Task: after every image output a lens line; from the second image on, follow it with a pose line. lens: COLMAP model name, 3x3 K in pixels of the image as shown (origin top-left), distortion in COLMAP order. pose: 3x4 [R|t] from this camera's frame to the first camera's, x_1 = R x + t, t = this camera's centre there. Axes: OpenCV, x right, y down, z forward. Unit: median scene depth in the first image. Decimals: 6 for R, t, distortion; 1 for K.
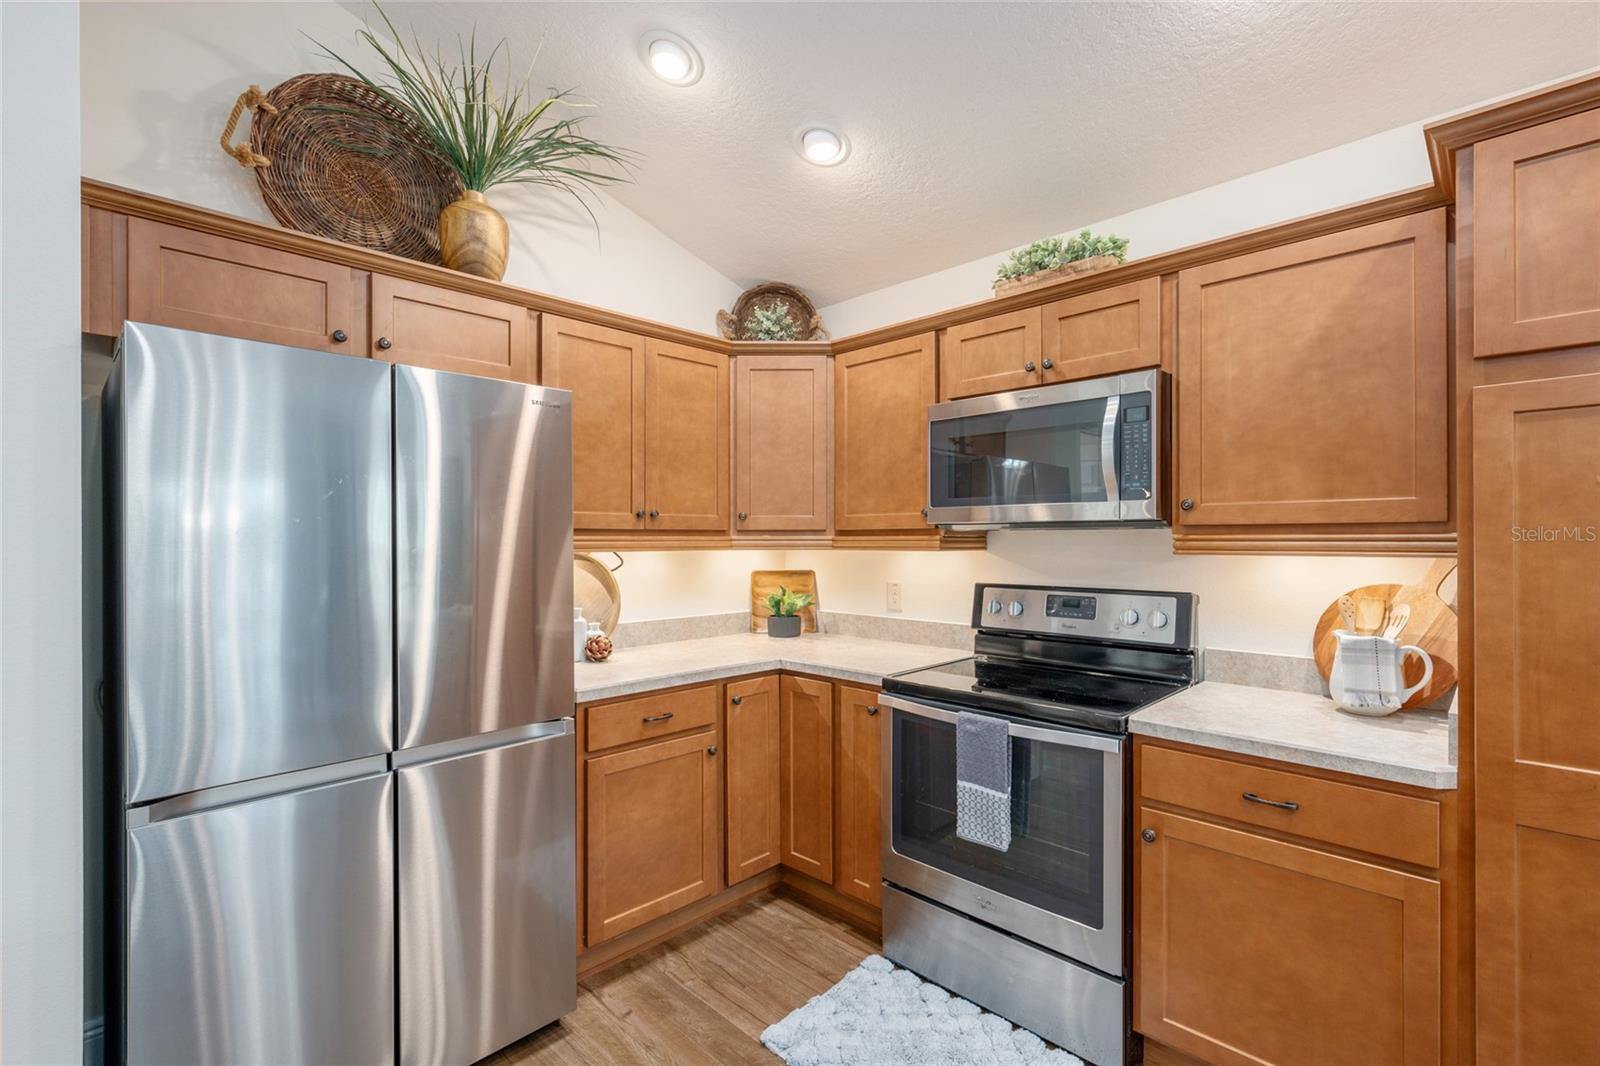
lens RADIAL K [[723.2, 0, 798.0], [0, 723.2, 541.6], [0, 0, 1]] dist [0.000058, 0.000031]
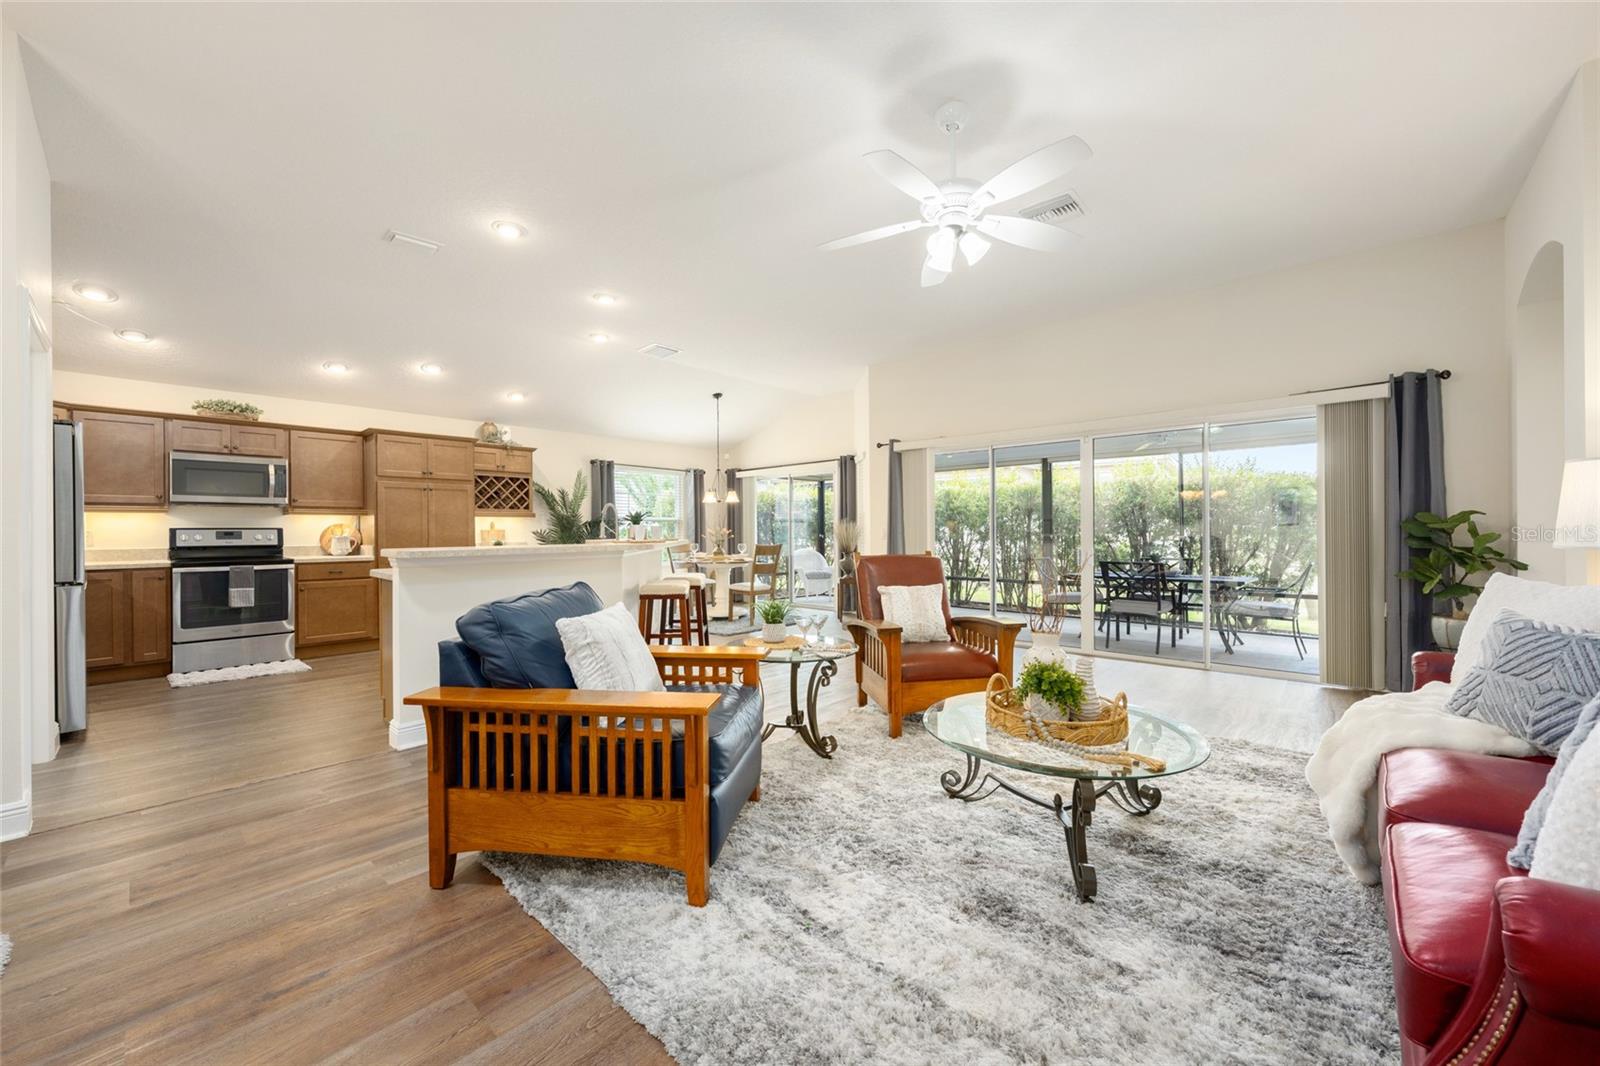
lens RADIAL K [[605.3, 0, 806.8], [0, 605.3, 532.1], [0, 0, 1]] dist [-0.000288, -0.000070]
pose [[-0.051908, 0.001227, 0.998651, -2.023807], [0.011591, 0.999933, -0.000627, 0.108073], [-0.998585, 0.011542, -0.051919, -1.047749]]
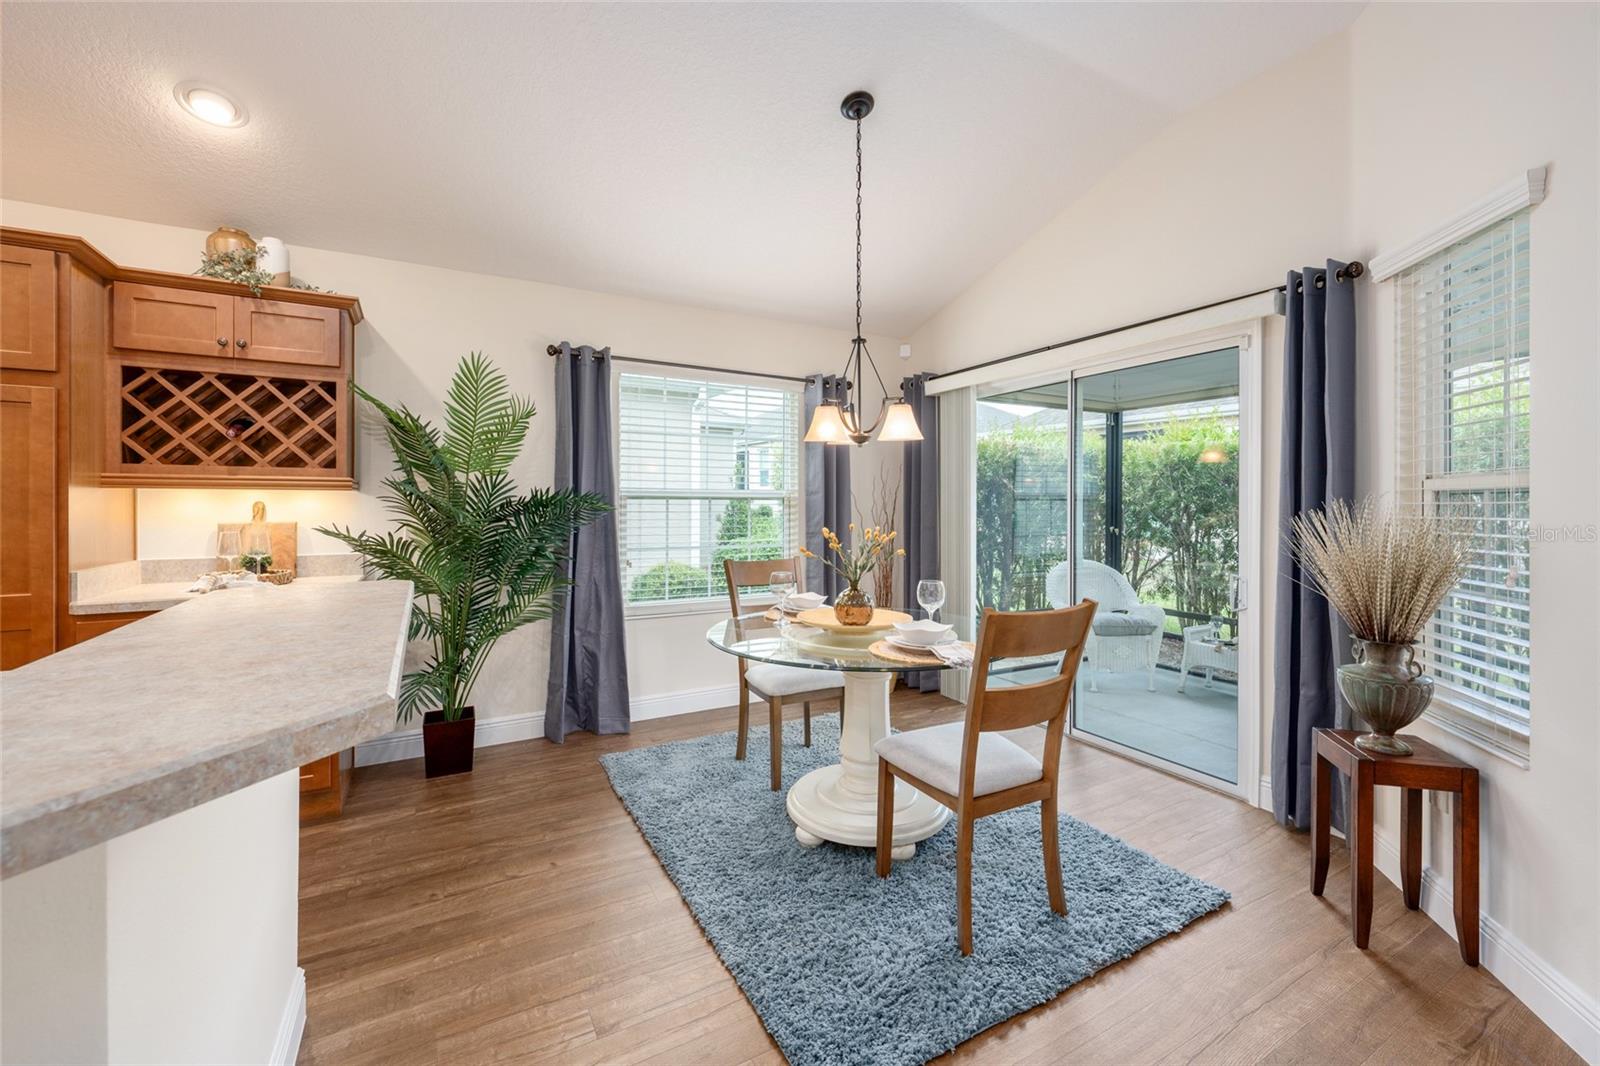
lens RADIAL K [[660.1, 0, 805.1], [0, 660.1, 505.3], [0, 0, 1]] dist [0.001183, 0.000313]
pose [[0.268049, 0.001659, 0.963404, 0.169129], [0.000686, 0.999998, -0.001913, 0.046131], [-0.963405, 0.001173, 0.268047, -0.959561]]
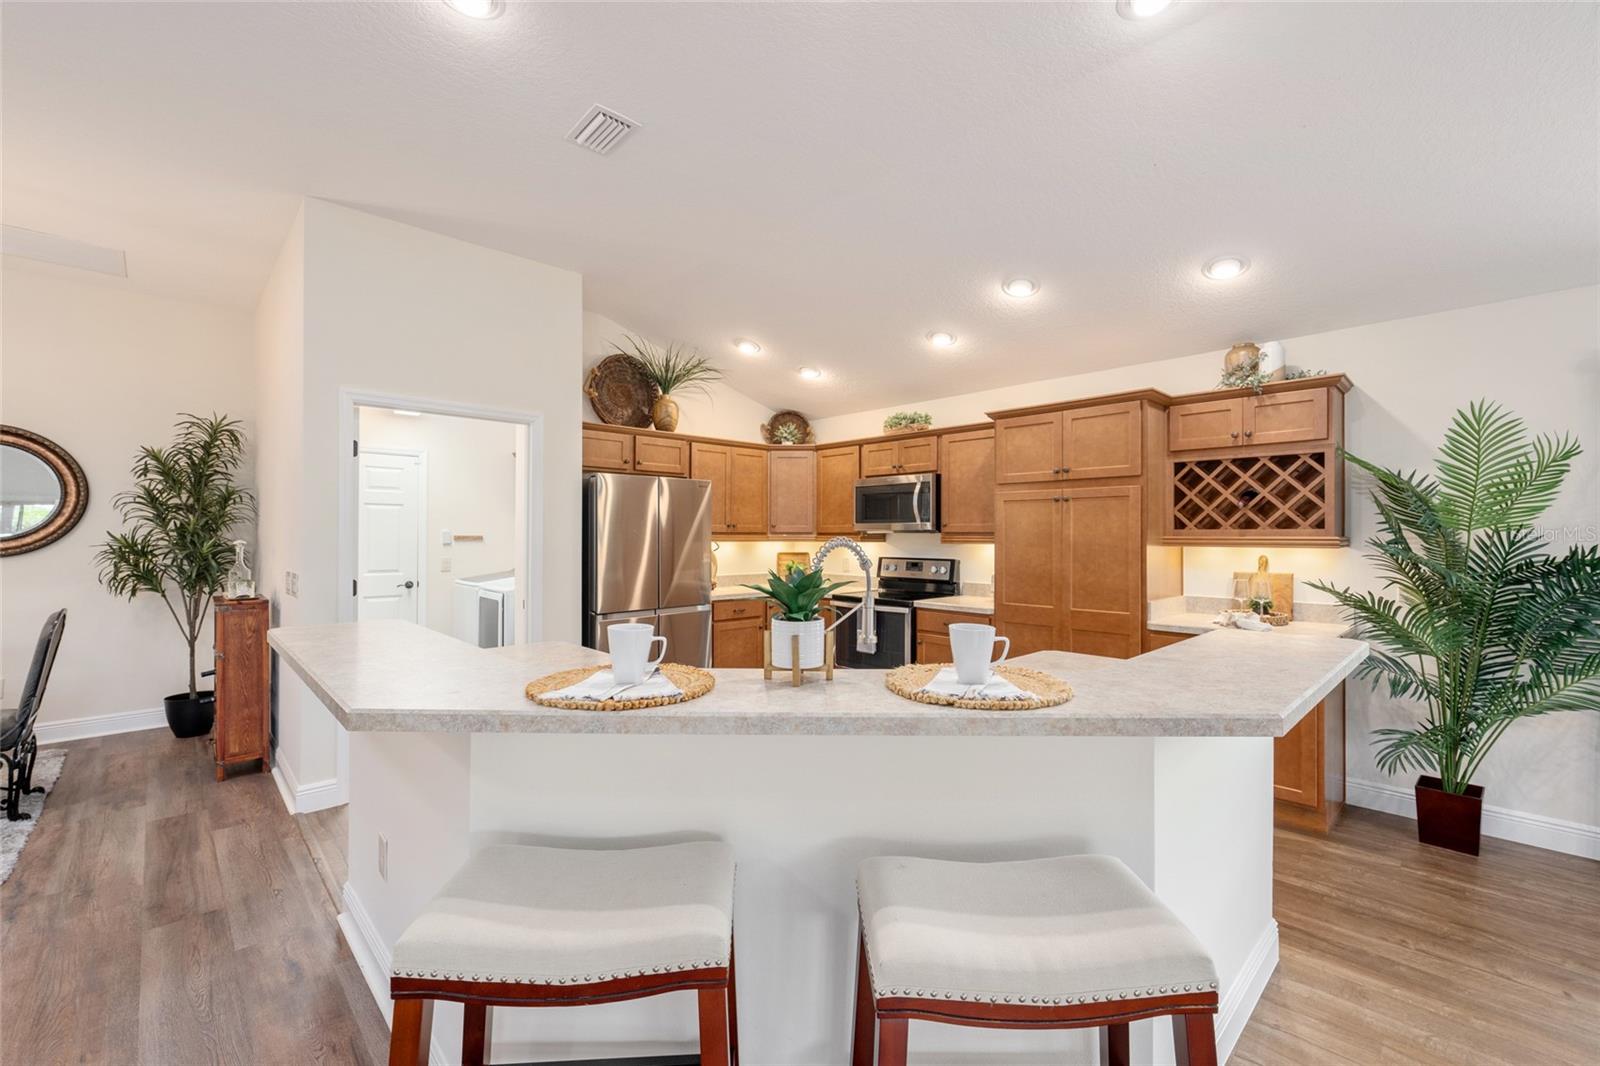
lens RADIAL K [[672.6, 0, 800.0], [0, 672.6, 533.0], [0, 0, 1]] dist [0.000004, 0.000069]
pose [[0.999790, 0.003715, -0.020132, 0.051282], [-0.003844, 0.999972, -0.006360, -0.002401], [0.020108, 0.006436, 0.999777, -1.214691]]
